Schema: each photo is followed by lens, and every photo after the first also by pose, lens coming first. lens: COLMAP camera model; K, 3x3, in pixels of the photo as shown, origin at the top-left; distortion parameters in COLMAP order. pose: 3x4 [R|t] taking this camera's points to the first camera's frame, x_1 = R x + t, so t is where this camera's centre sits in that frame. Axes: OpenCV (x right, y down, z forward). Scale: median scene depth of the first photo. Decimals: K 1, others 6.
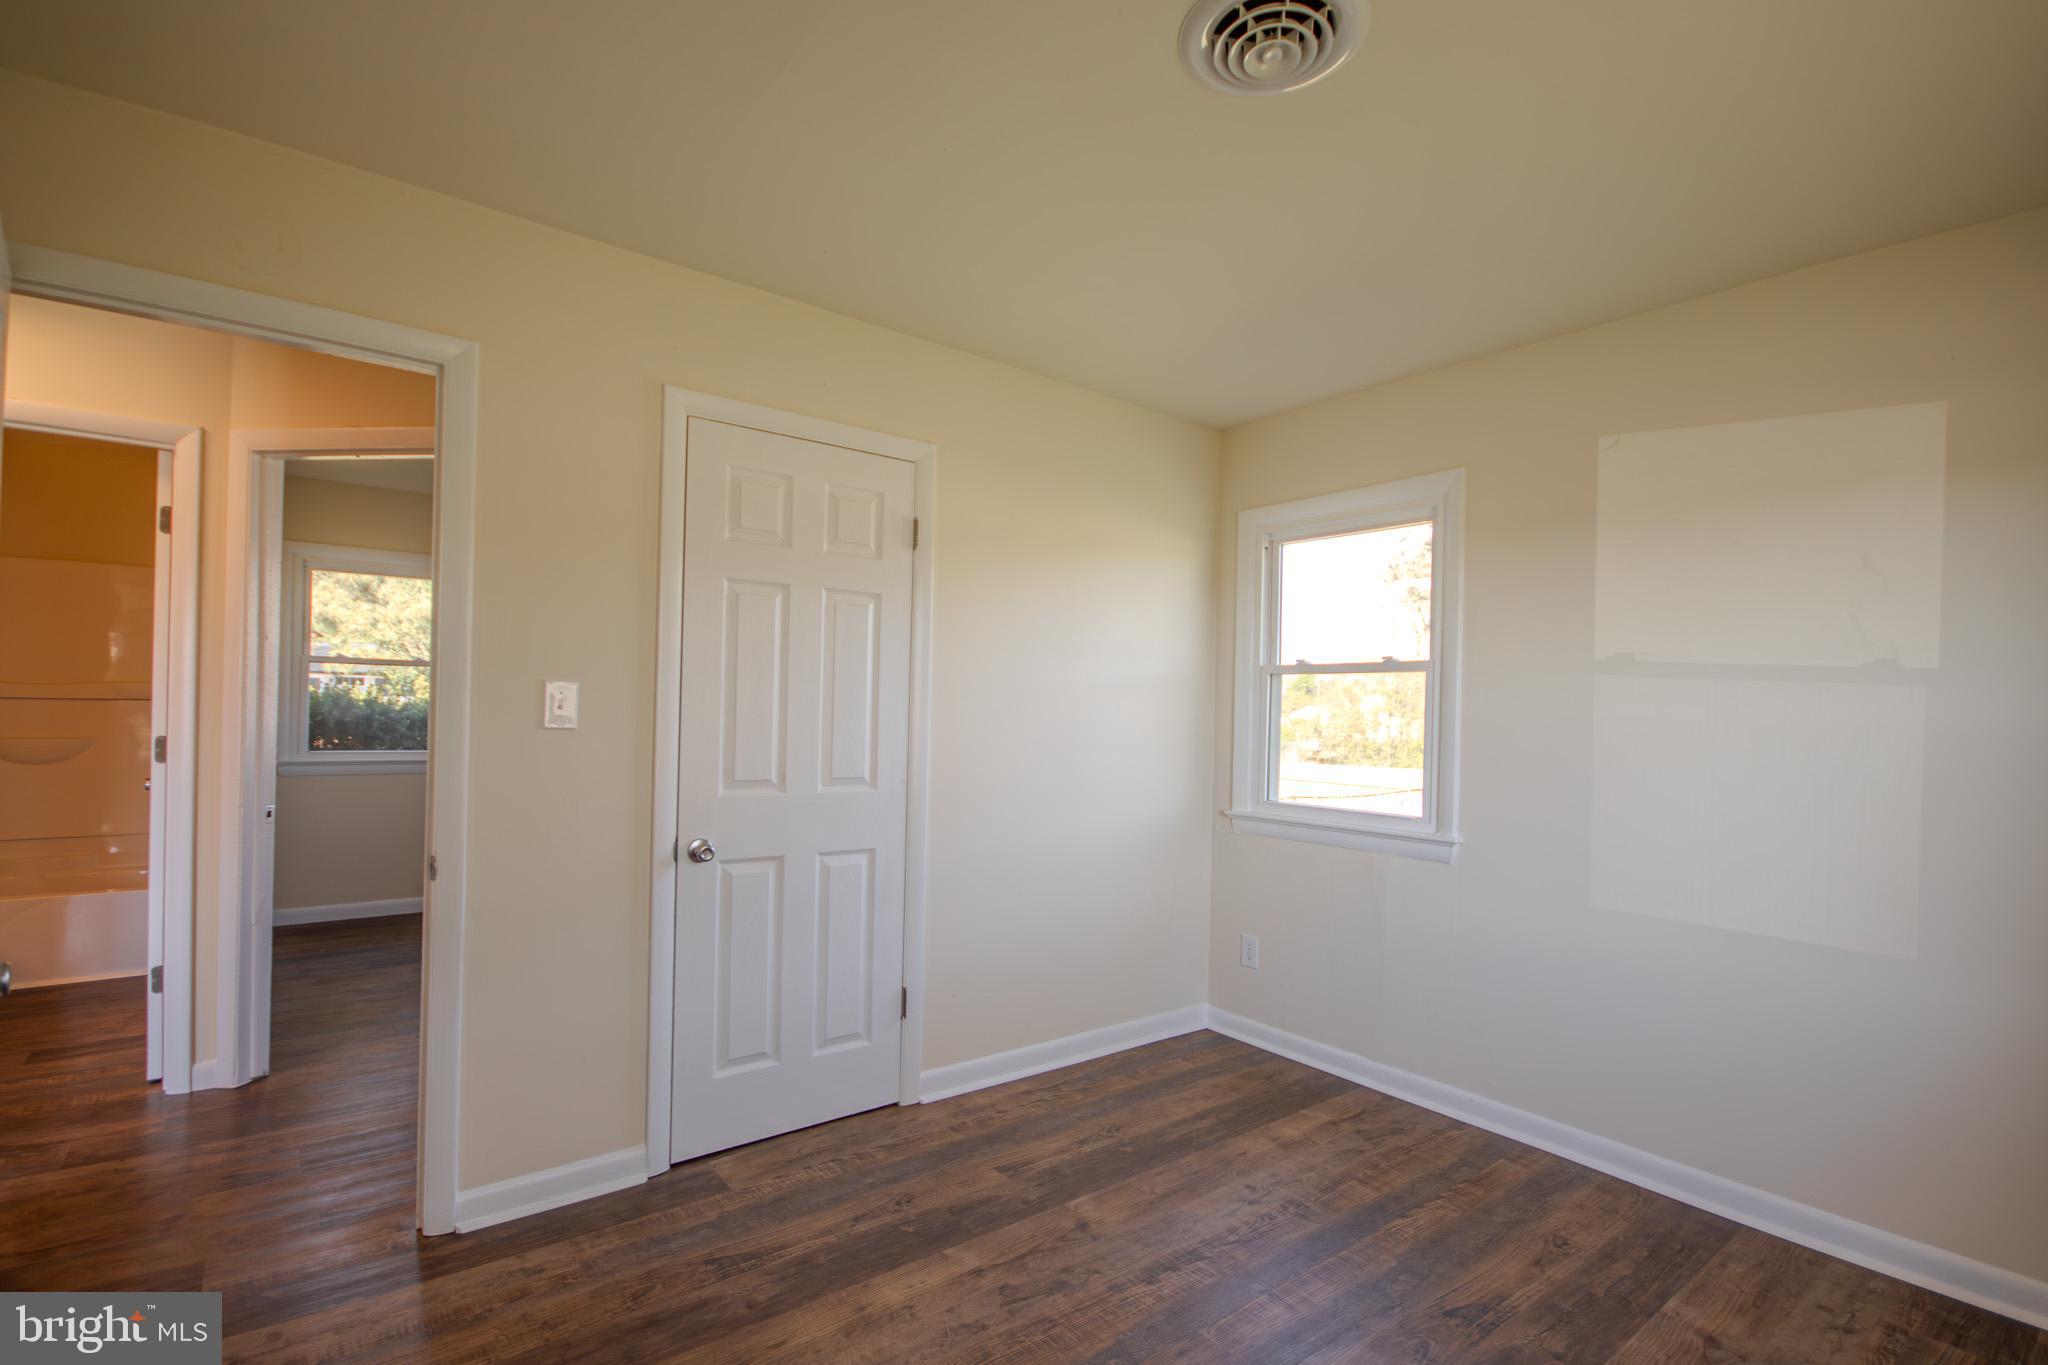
lens RADIAL K [[947.9, 0, 1022.6], [0, 947.9, 718.2], [0, 0, 1]] dist [-0.005040, -0.000836]
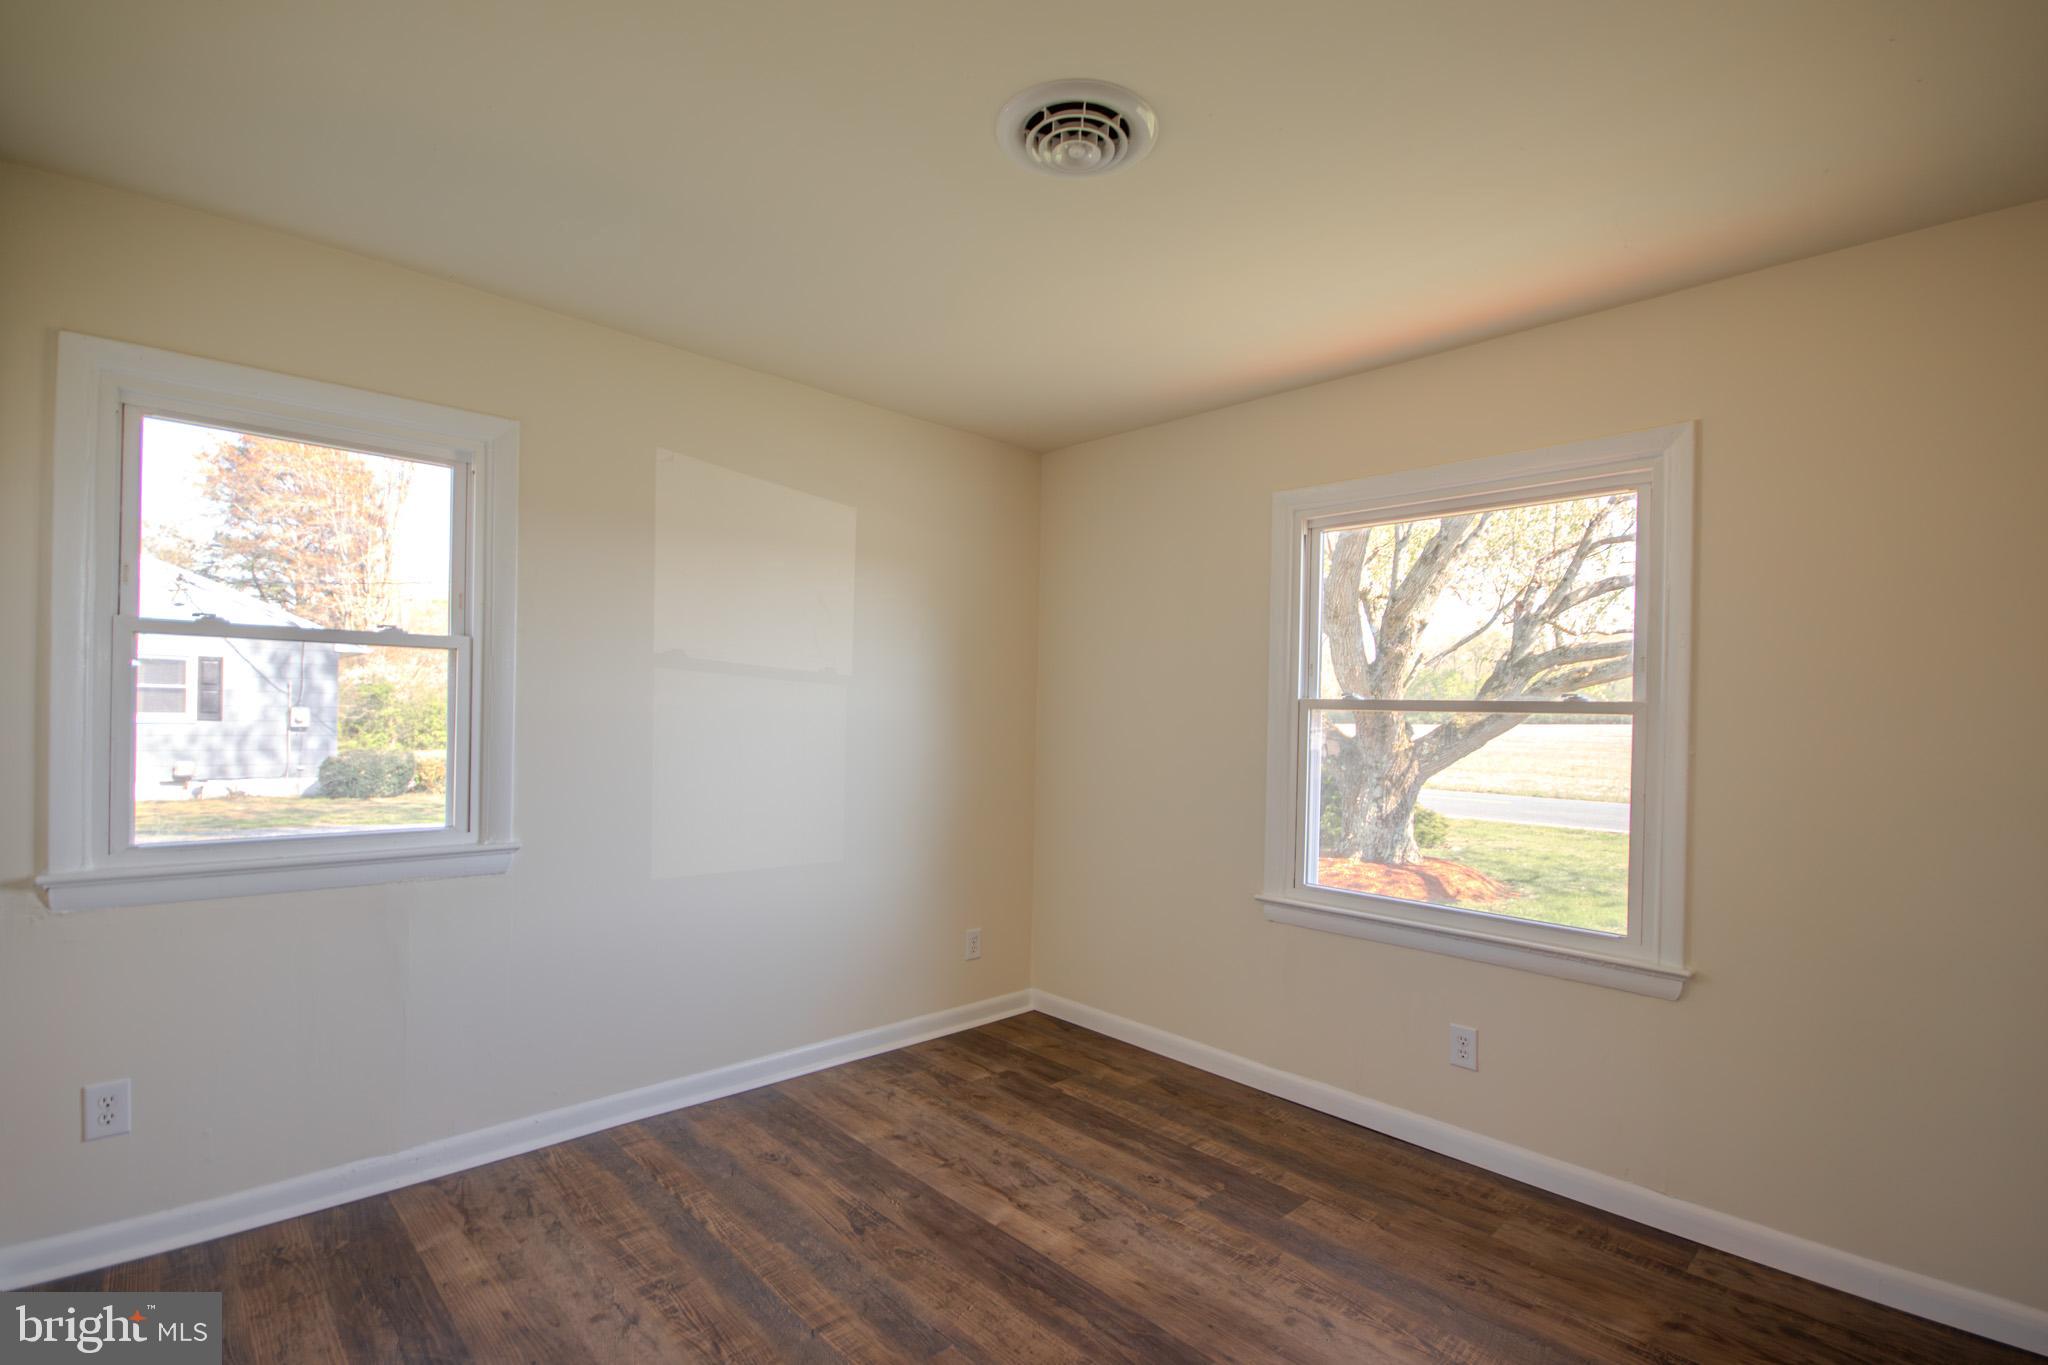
lens RADIAL K [[947.9, 0, 1022.6], [0, 947.9, 718.2], [0, 0, 1]] dist [-0.005040, -0.000836]
pose [[-0.104180, -0.032382, 0.994031, -0.377520], [-0.015075, 0.999406, 0.030977, -0.019705], [-0.994444, -0.011757, -0.104607, 0.501173]]
